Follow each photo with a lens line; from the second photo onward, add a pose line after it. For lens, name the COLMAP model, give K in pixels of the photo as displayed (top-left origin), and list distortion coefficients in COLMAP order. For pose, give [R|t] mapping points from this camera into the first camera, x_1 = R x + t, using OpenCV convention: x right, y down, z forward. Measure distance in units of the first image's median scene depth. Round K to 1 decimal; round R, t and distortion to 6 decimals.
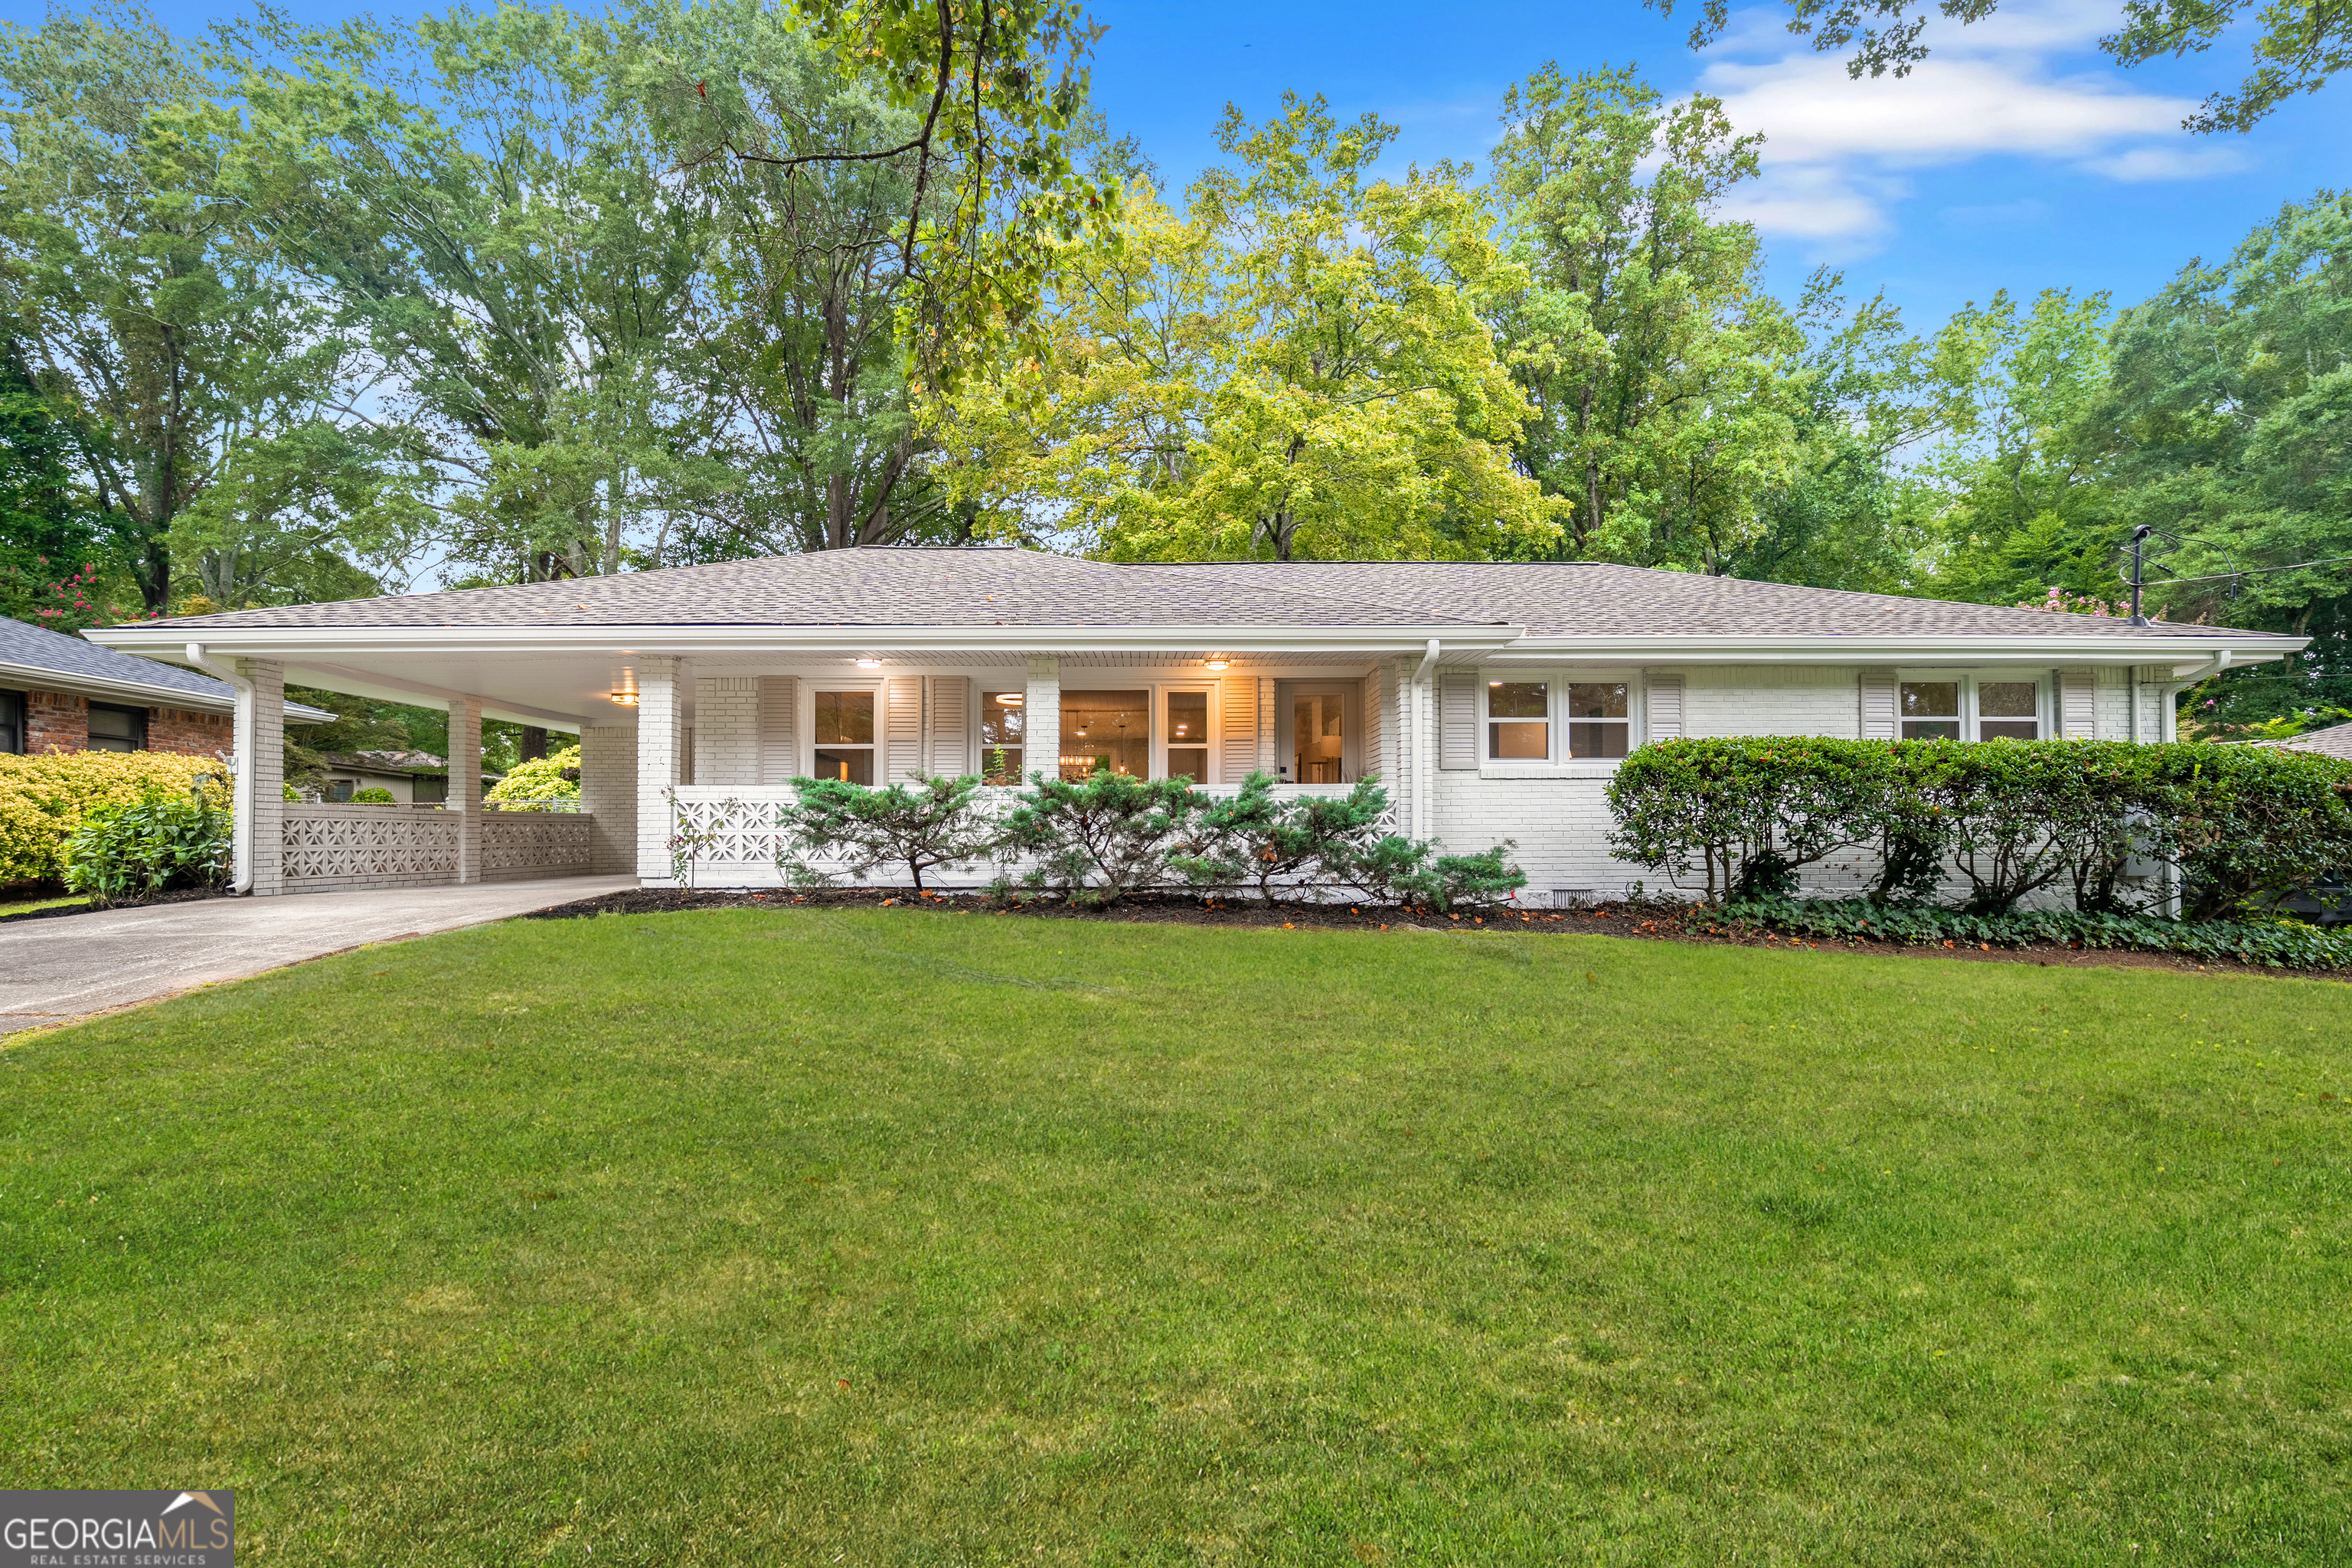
lens RADIAL K [[1042.6, 0, 1161.1], [0, 1042.6, 778.5], [0, 0, 1]] dist [0.000774, 0.000626]
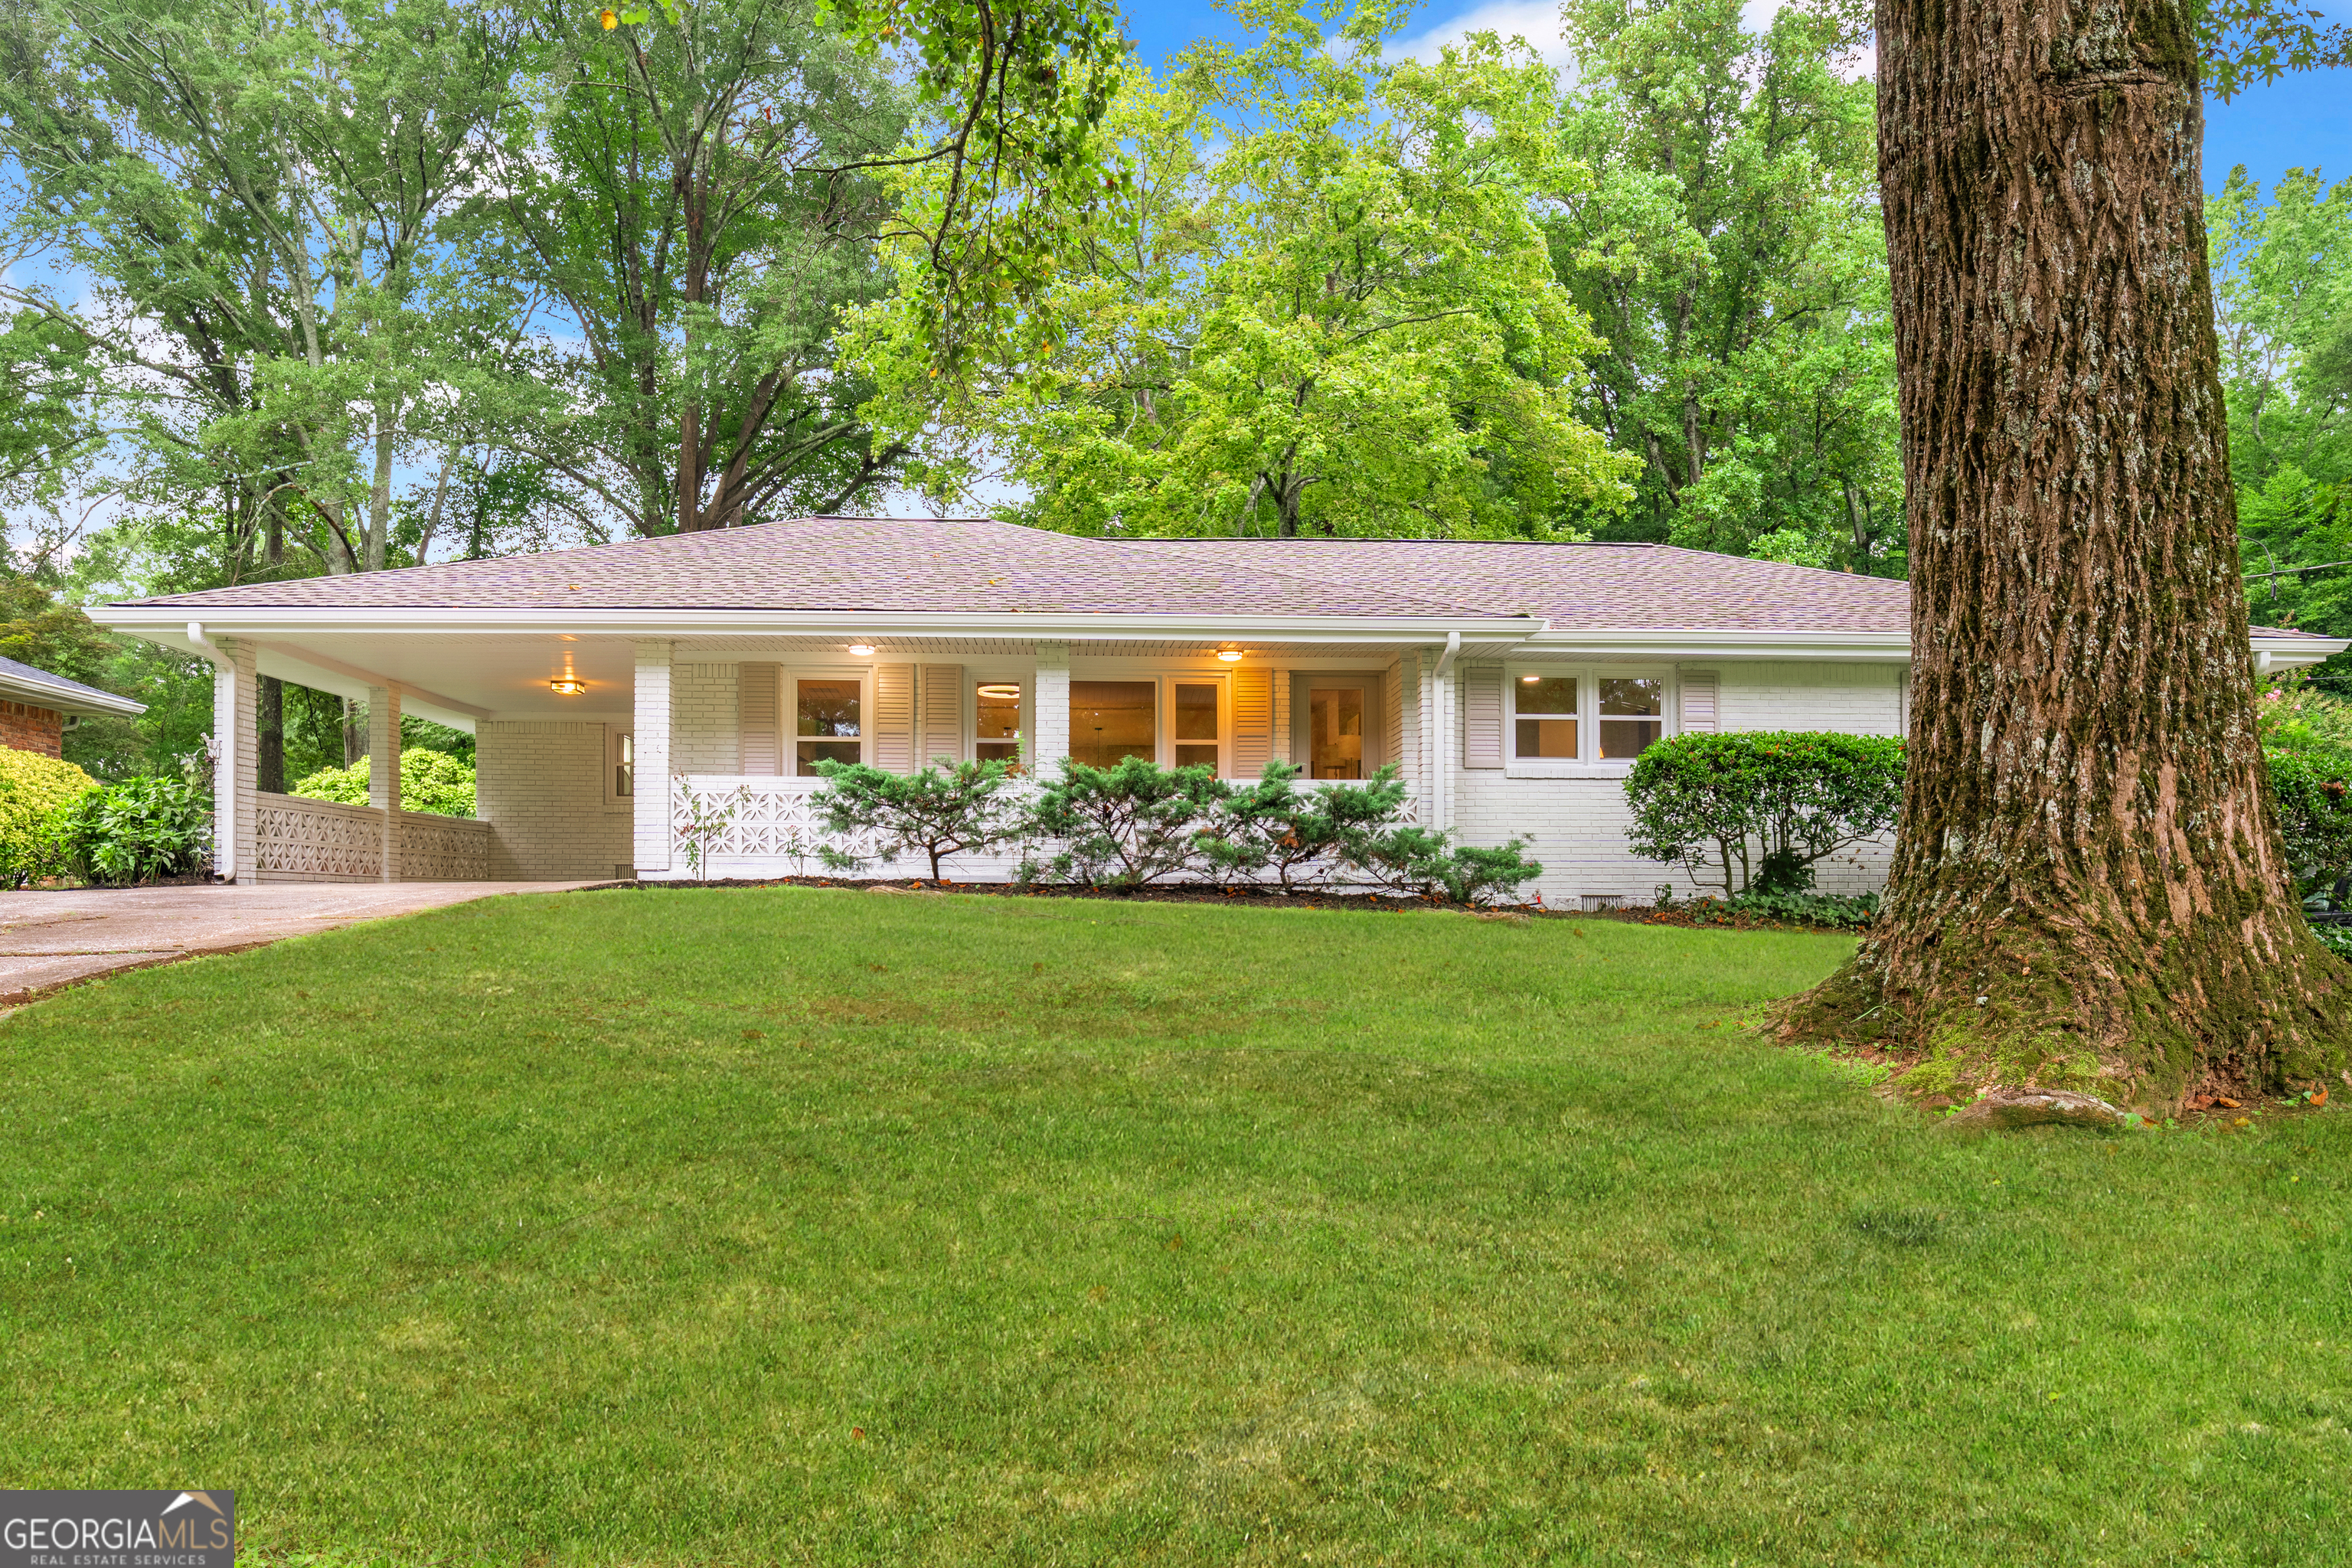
lens RADIAL K [[1632.2, 0, 1181.0], [0, 1632.2, 787.5], [0, 0, 1]] dist [0.006909, 0.004546]
pose [[0.998131, 0.005222, 0.060879, -0.077537], [-0.003435, 0.999561, -0.029426, 0.052579], [-0.061006, 0.029162, 0.997711, -0.455257]]
